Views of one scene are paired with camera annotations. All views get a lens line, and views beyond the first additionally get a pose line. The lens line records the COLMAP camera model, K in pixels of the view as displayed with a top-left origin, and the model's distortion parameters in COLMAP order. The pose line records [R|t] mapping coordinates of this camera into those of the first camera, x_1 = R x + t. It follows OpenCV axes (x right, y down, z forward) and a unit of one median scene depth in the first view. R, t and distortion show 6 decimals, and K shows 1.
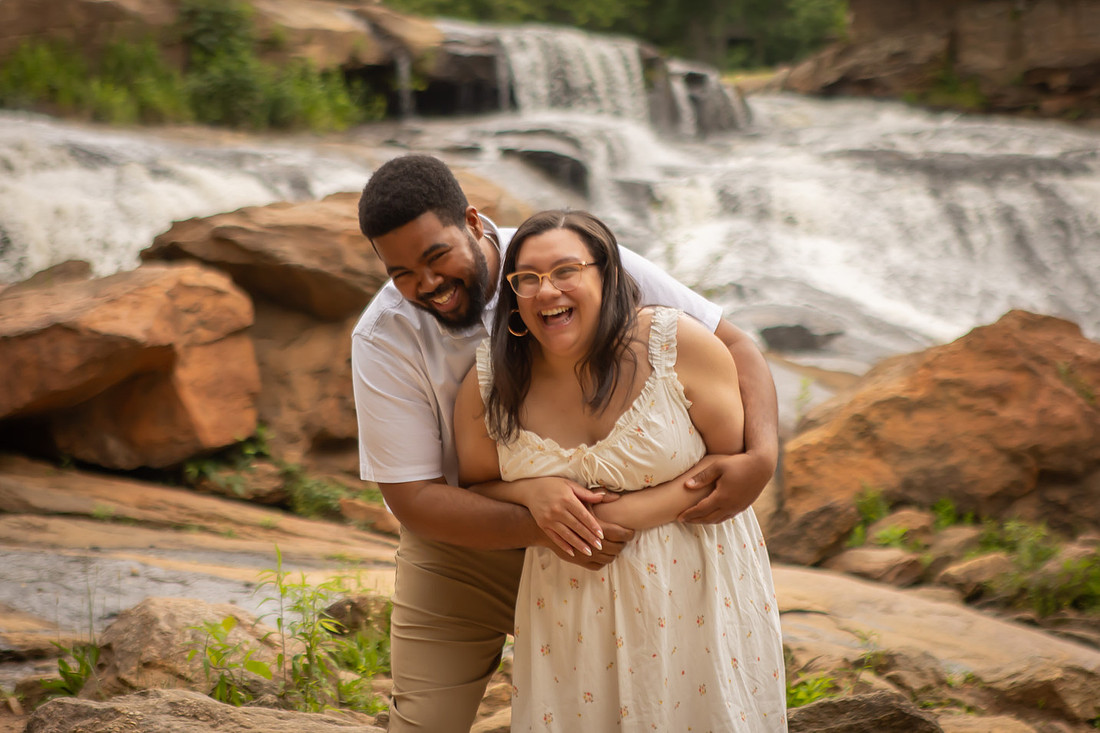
lens RADIAL K [[3124.1, 0, 624.6], [0, 3124.1, 366.6], [0, 0, 1]] dist [0.178912, 0.087409]
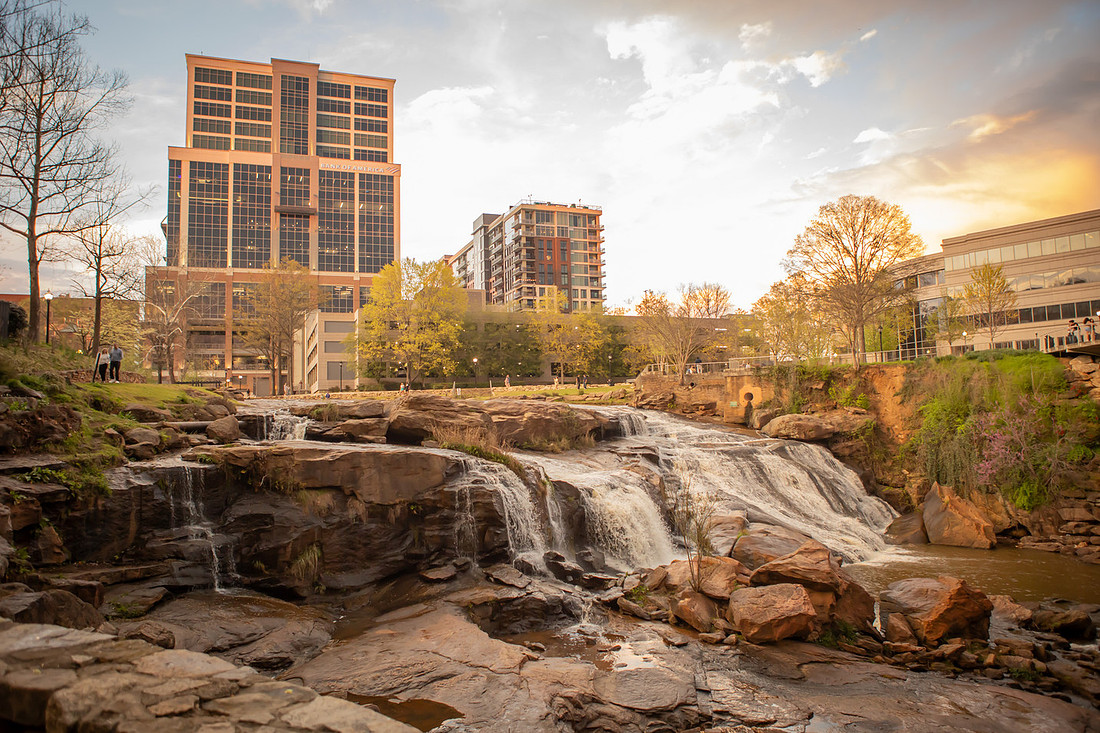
lens RADIAL K [[779.2, 0, 550.0], [0, 779.2, 366.5], [0, 0, 1]] dist [-0.113013, 0.079543]
pose [[0.987685, 0.021192, 0.155012, -0.616662], [-0.014035, 0.998791, -0.047122, -0.263811], [-0.155823, 0.044366, 0.986788, 0.048302]]
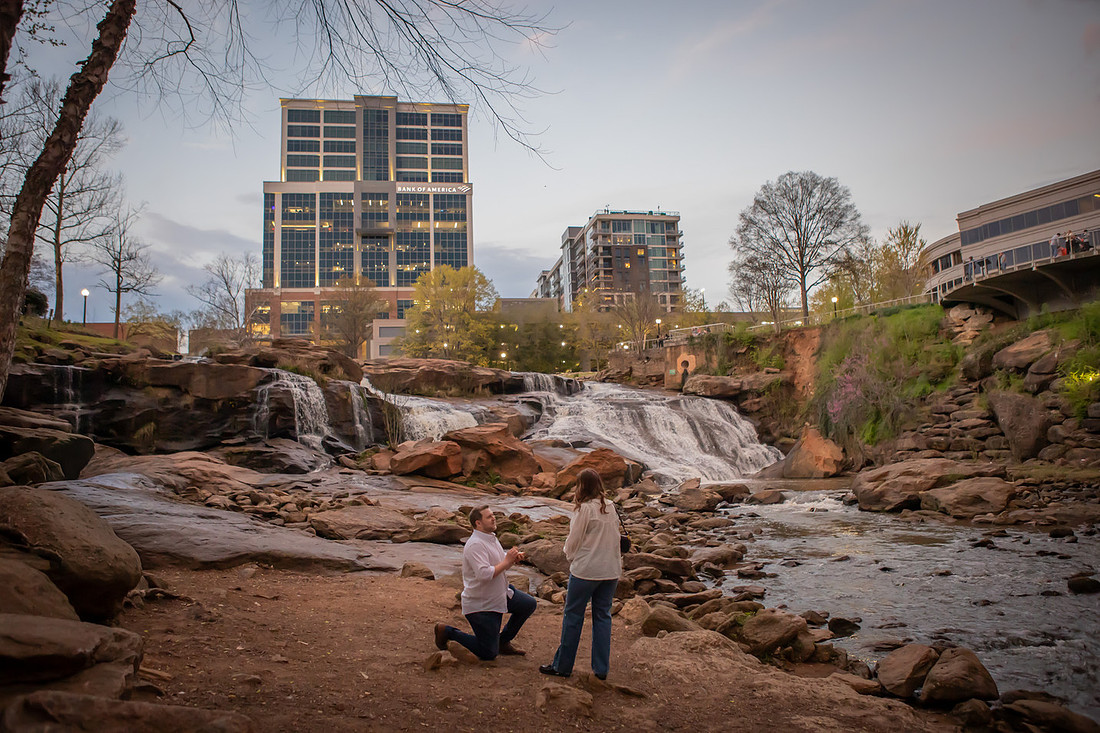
lens RADIAL K [[809.8, 0, 550.6], [0, 809.8, 362.2], [0, 0, 1]] dist [-0.111202, 0.097429]
pose [[0.999326, -0.005688, -0.036275, 0.092874], [0.002627, 0.996472, -0.083888, -0.050504], [0.036625, 0.083736, 0.995815, -0.435738]]
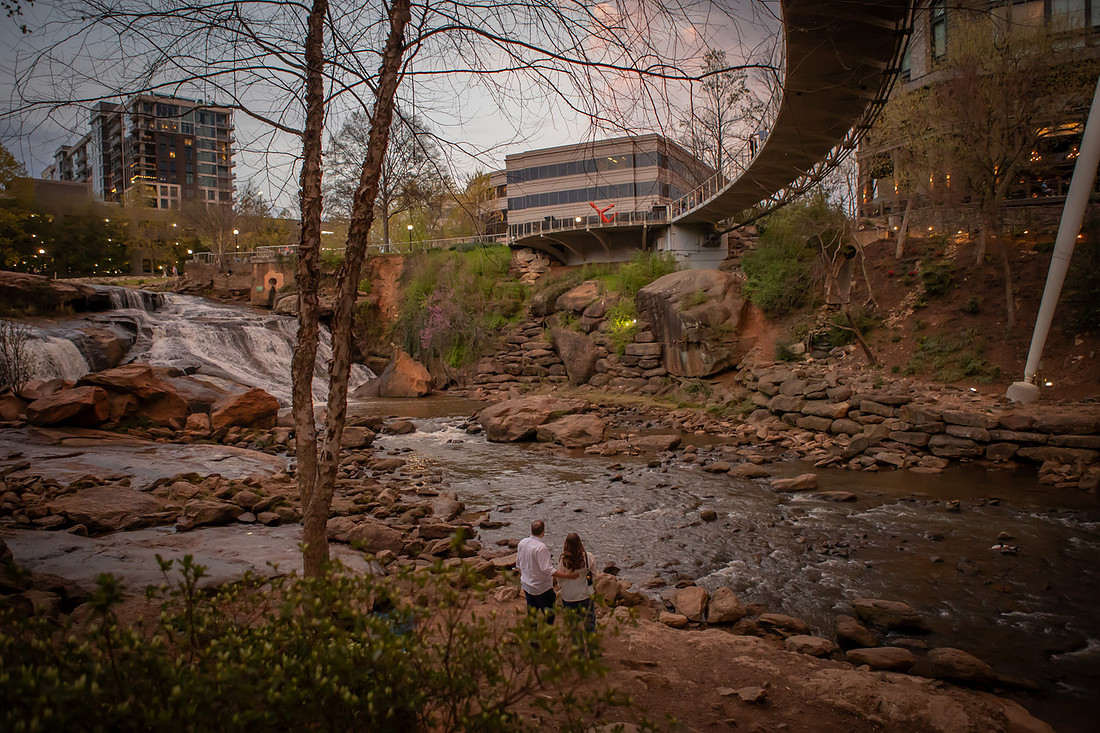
lens RADIAL K [[779.2, 0, 550.0], [0, 779.2, 366.5], [0, 0, 1]] dist [-0.113013, 0.079543]
pose [[0.853325, -0.012933, 0.521219, -0.146503], [-0.017579, 0.998410, 0.053553, -0.146736], [-0.521083, -0.054860, 0.851741, -0.487774]]
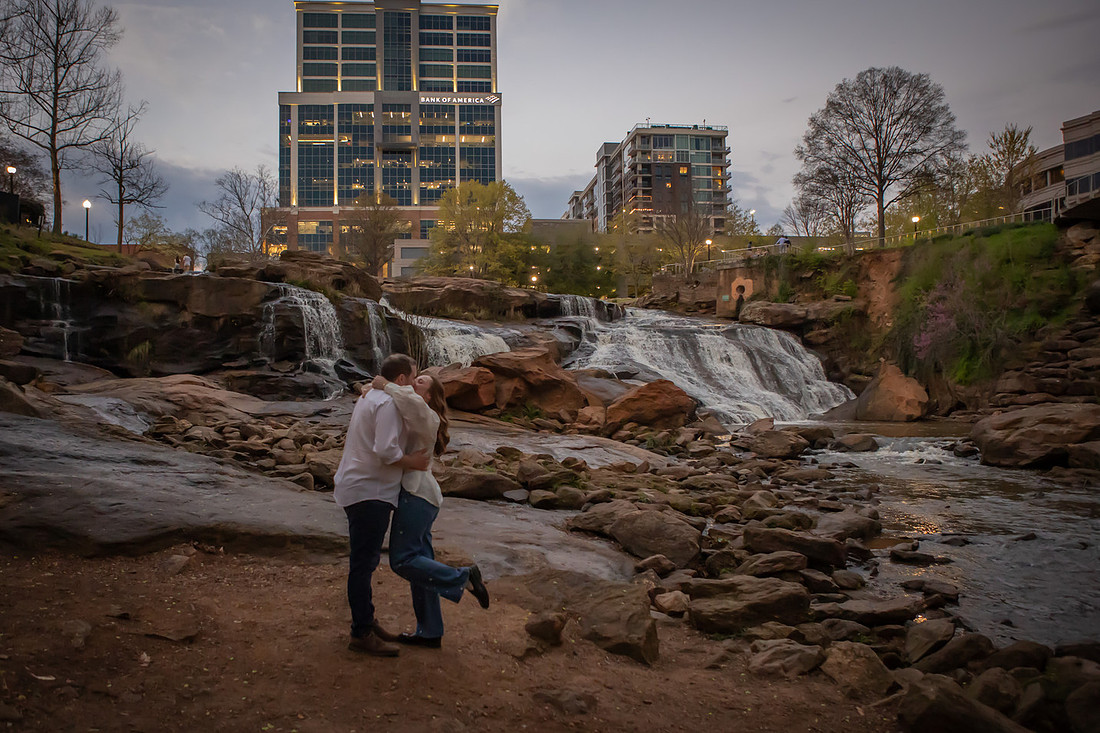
lens RADIAL K [[840.3, 0, 503.9], [0, 840.3, 386.2], [0, 0, 1]] dist [-0.110863, 0.082649]
pose [[0.992188, 0.021366, -0.122905, 0.051861], [-0.017850, 0.999401, 0.029636, -0.041373], [0.123465, -0.027211, 0.991976, -0.259213]]
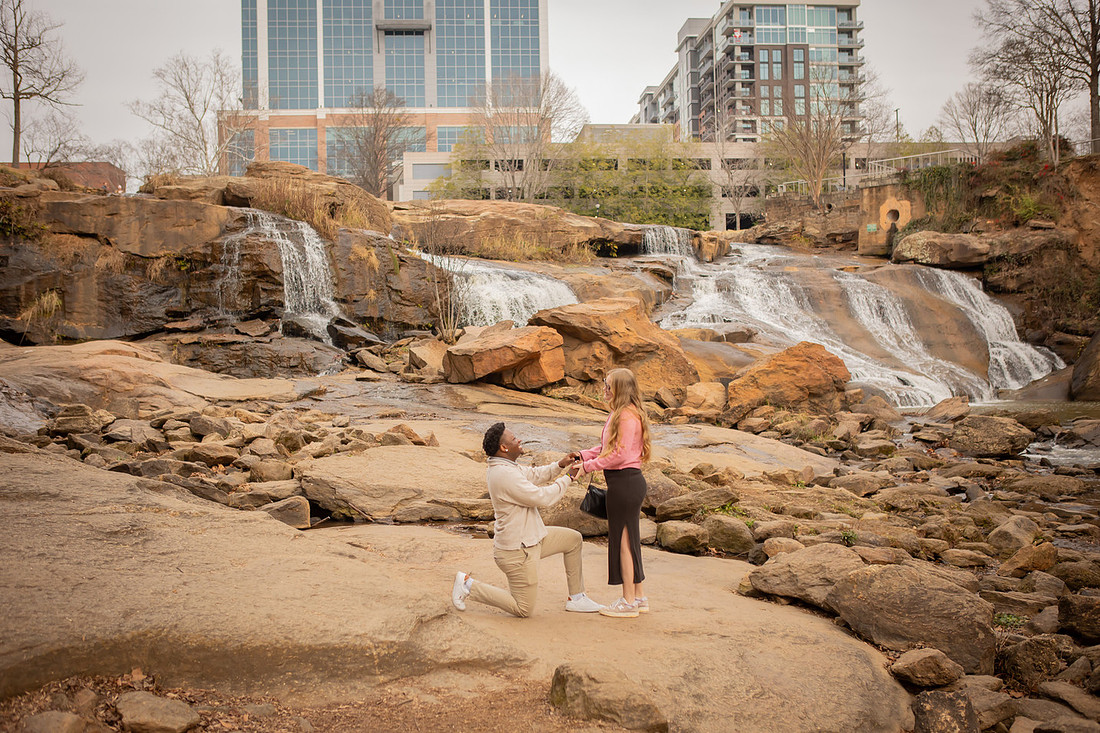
lens RADIAL K [[1134.9, 0, 544.9], [0, 1134.9, 363.4], [0, 0, 1]] dist [-0.076108, 0.126064]
pose [[0.991825, 0.014613, -0.126767, 0.011689], [-0.009844, 0.999223, 0.038160, -0.038217], [0.127226, -0.036600, 0.991198, -0.168497]]
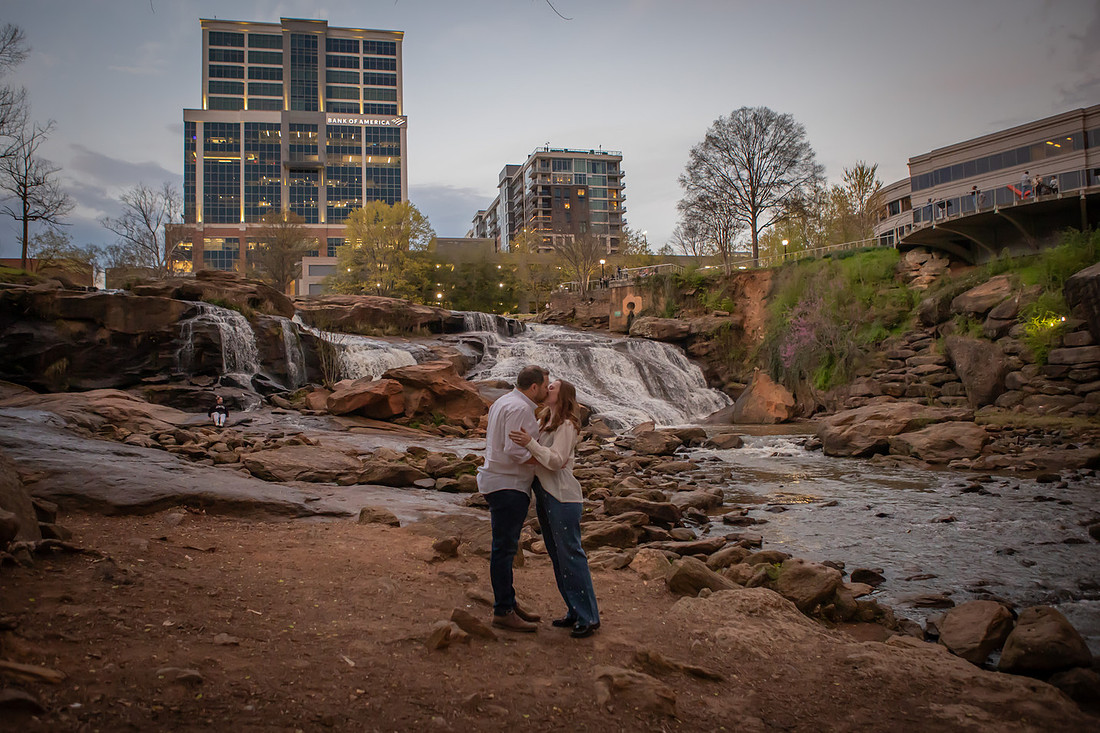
lens RADIAL K [[825.2, 0, 529.9], [0, 825.2, 369.7], [0, 0, 1]] dist [-0.115107, 0.095254]
pose [[0.999775, 0.006580, 0.020149, 0.063291], [-0.006412, 0.999944, -0.008380, -0.037762], [-0.020203, 0.008249, 0.999762, -0.367312]]
